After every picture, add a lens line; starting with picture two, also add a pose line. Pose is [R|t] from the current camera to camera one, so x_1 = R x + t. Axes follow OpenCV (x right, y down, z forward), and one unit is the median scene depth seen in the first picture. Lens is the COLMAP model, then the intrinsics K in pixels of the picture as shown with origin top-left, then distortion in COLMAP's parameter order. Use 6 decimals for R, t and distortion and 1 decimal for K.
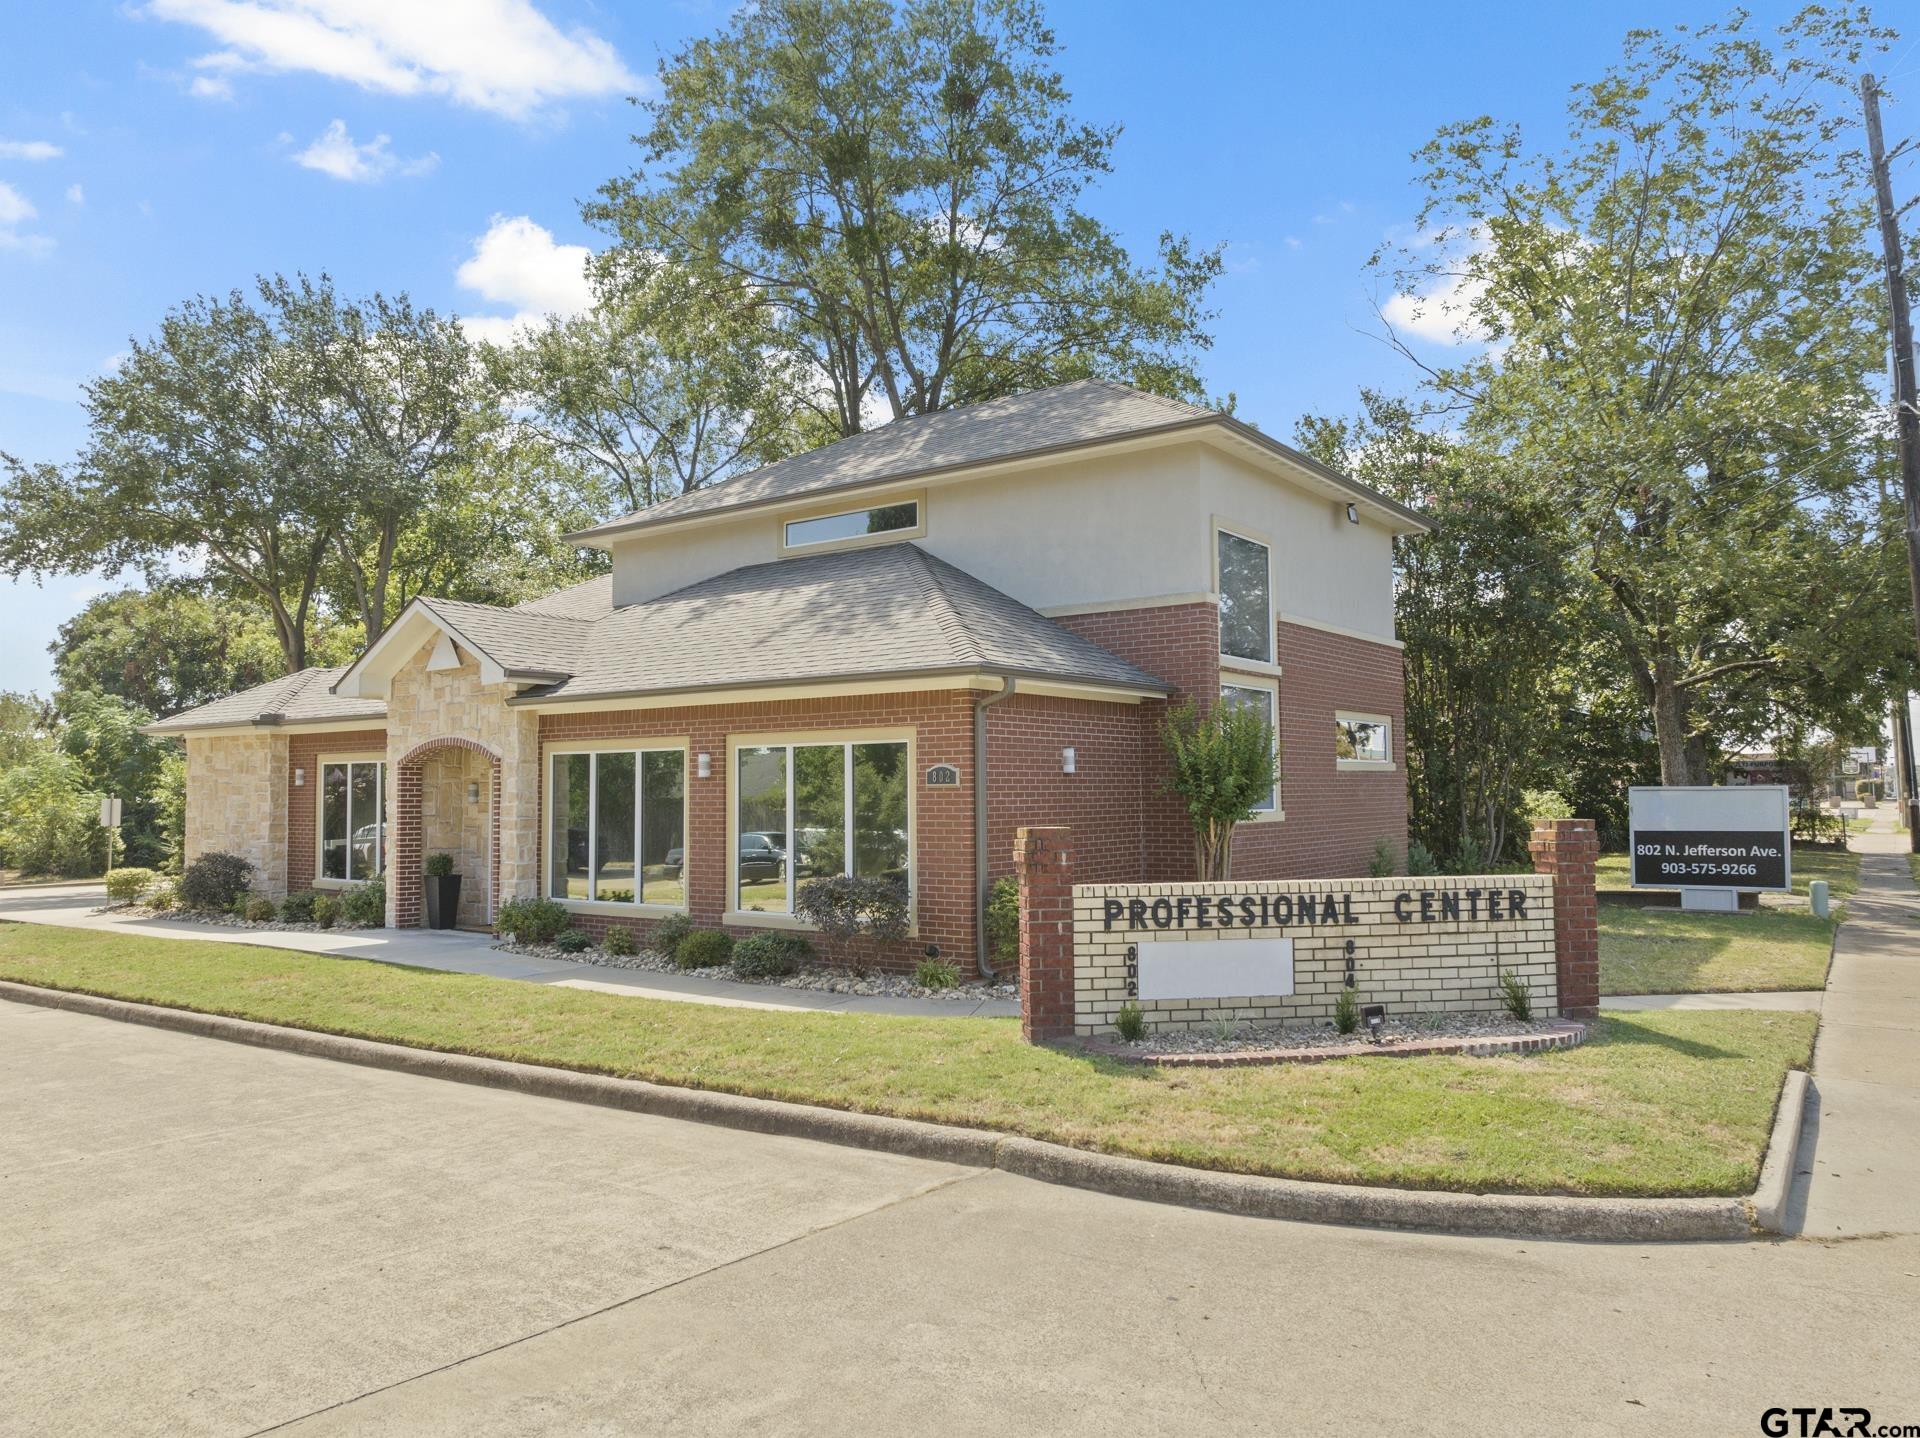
lens RADIAL K [[1333.0, 0, 960.0], [0, 1333.0, 719.0], [0, 0, 1]] dist [-0.001039, -0.001829]
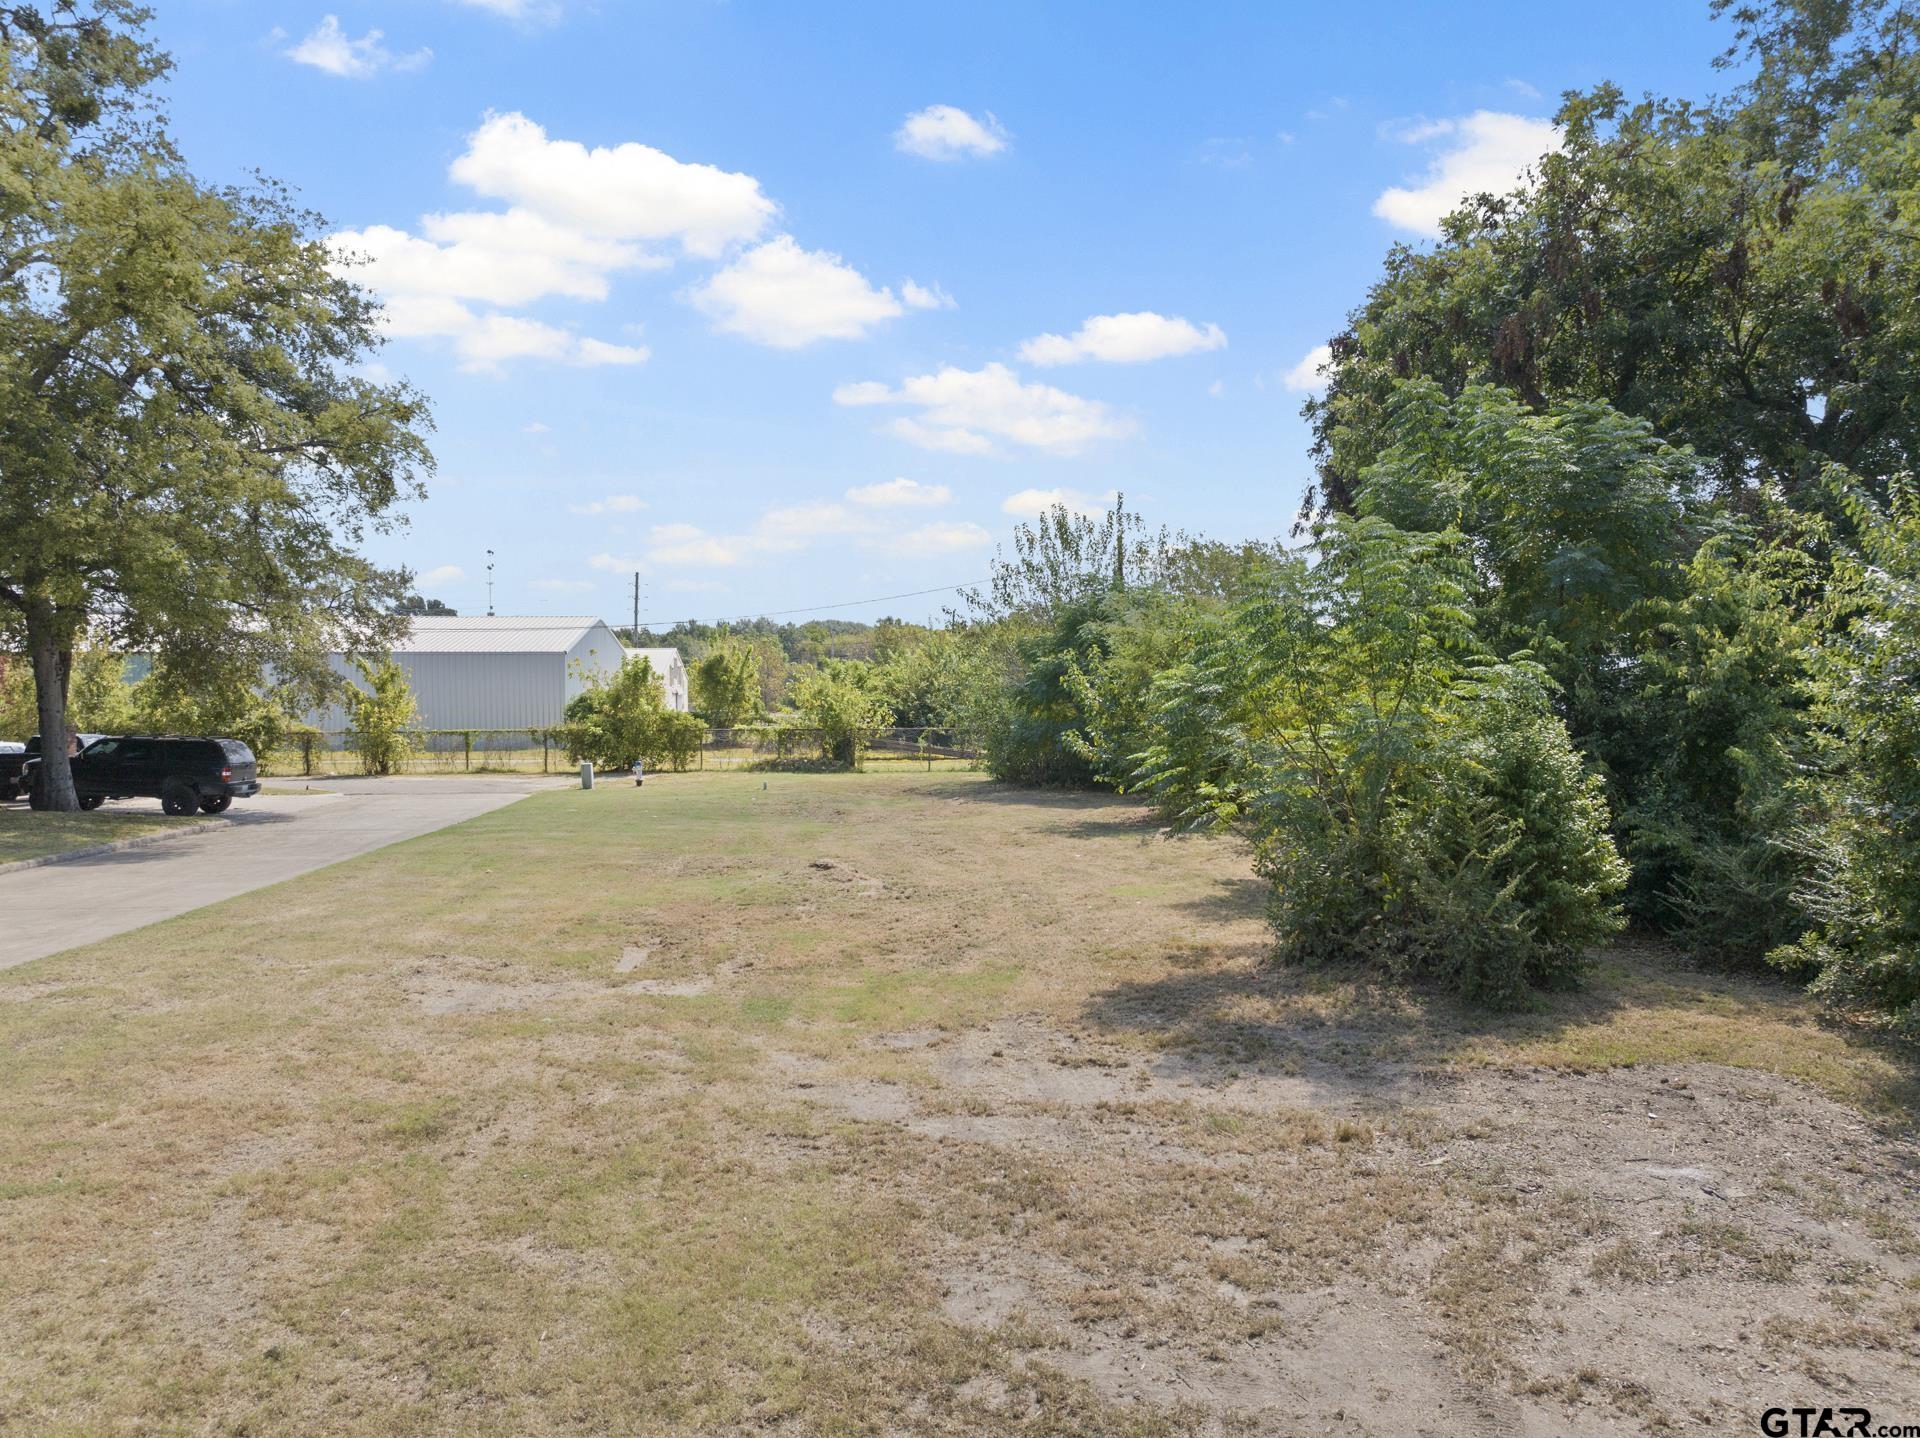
lens RADIAL K [[1333.0, 0, 960.0], [0, 1333.0, 719.0], [0, 0, 1]] dist [-0.001039, -0.001829]
pose [[0.669625, 0.020535, -0.742416, -0.531103], [0.040361, 0.997134, 0.063984, 0.046014], [0.741602, -0.072810, 0.666877, 0.748904]]
